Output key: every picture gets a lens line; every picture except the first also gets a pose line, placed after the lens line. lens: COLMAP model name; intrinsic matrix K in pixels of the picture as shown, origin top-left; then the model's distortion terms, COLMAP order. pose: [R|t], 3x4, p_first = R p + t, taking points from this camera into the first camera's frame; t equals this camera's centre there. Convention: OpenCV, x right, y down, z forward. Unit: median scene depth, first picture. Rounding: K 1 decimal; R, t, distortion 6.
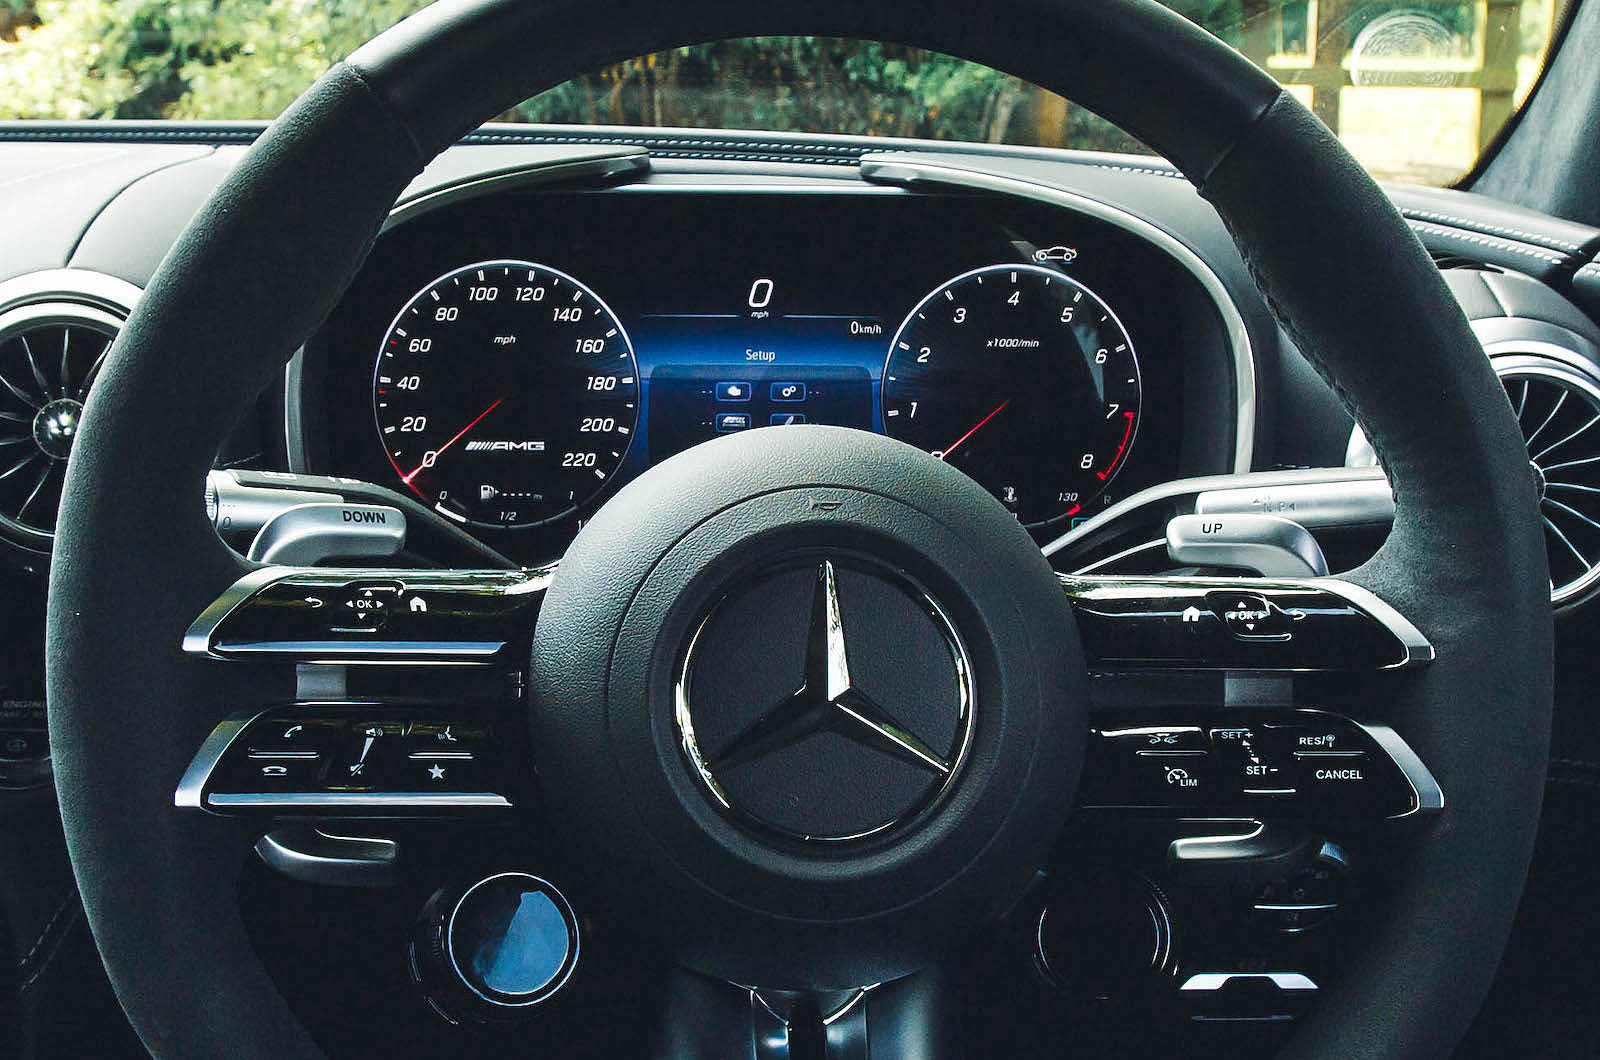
lens RADIAL K [[1768.6, 0, 800.0], [0, 1768.6, 530.0], [0, 0, 1]] dist [-0.009169, 0.016428]
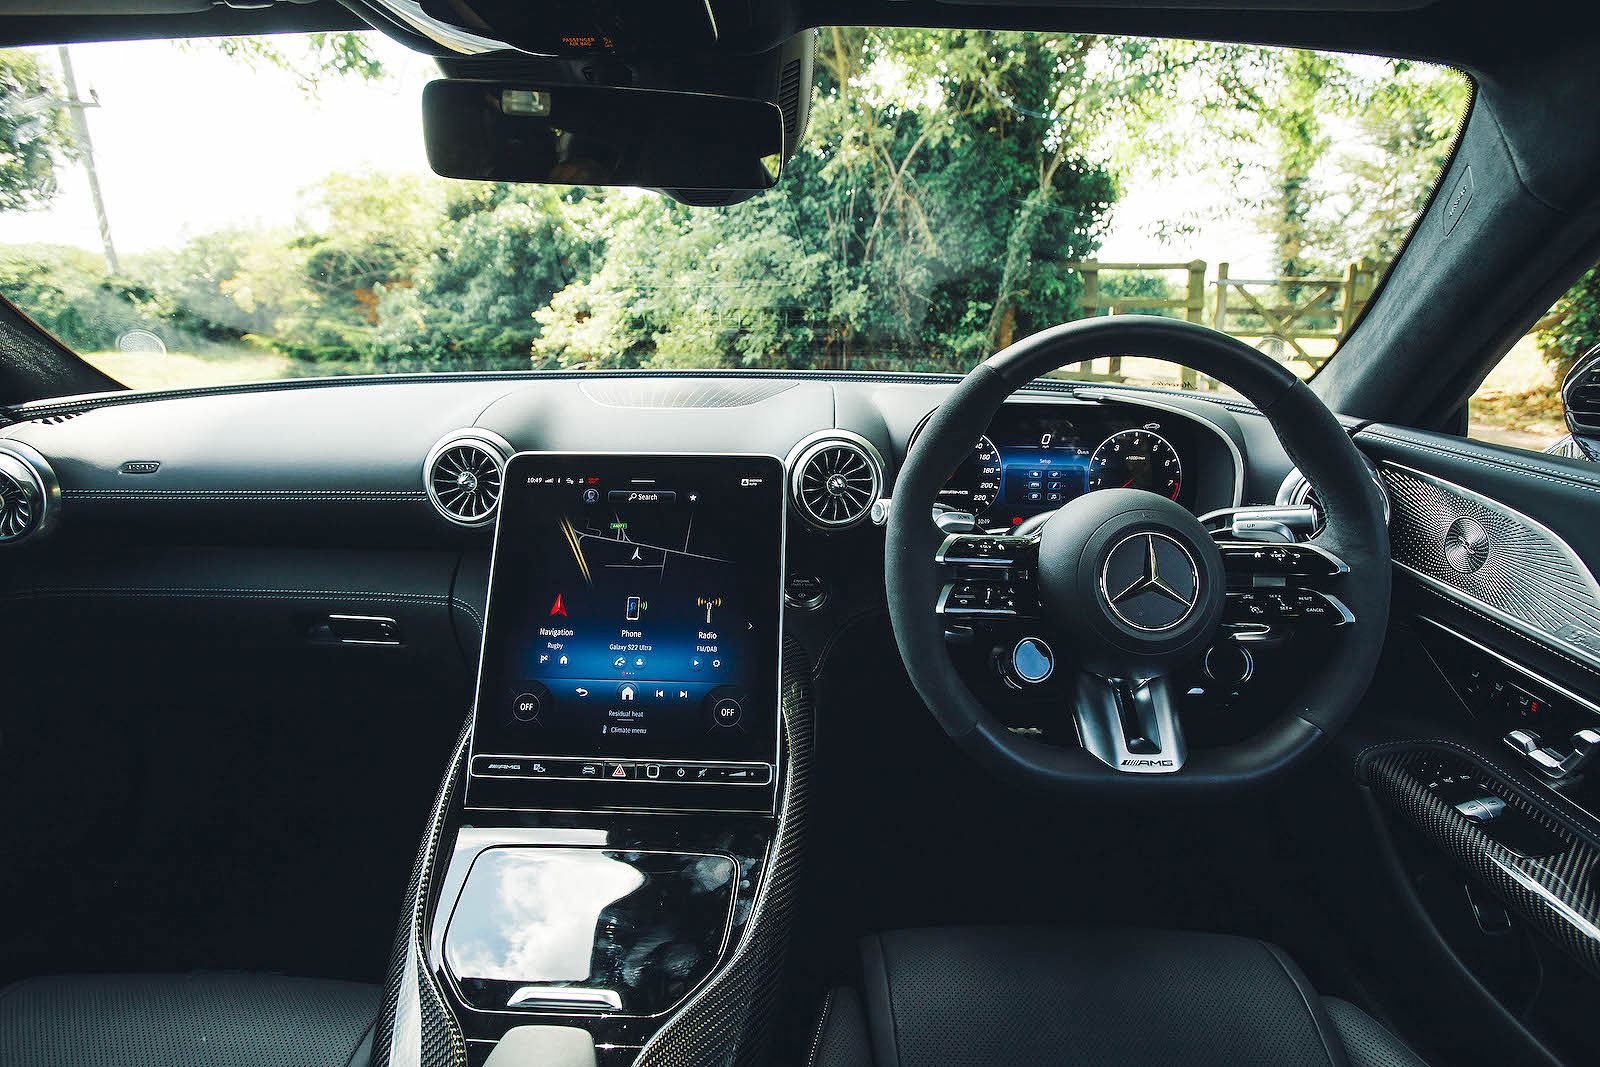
lens RADIAL K [[752.0, 0, 800.0], [0, 752.0, 533.5], [0, 0, 1]] dist [-0.002348, 0.000202]
pose [[0.998961, 0.015758, -0.042756, -0.358940], [-0.015207, 0.999797, 0.013191, 0.005313], [0.042955, -0.012527, 0.998998, -0.203925]]
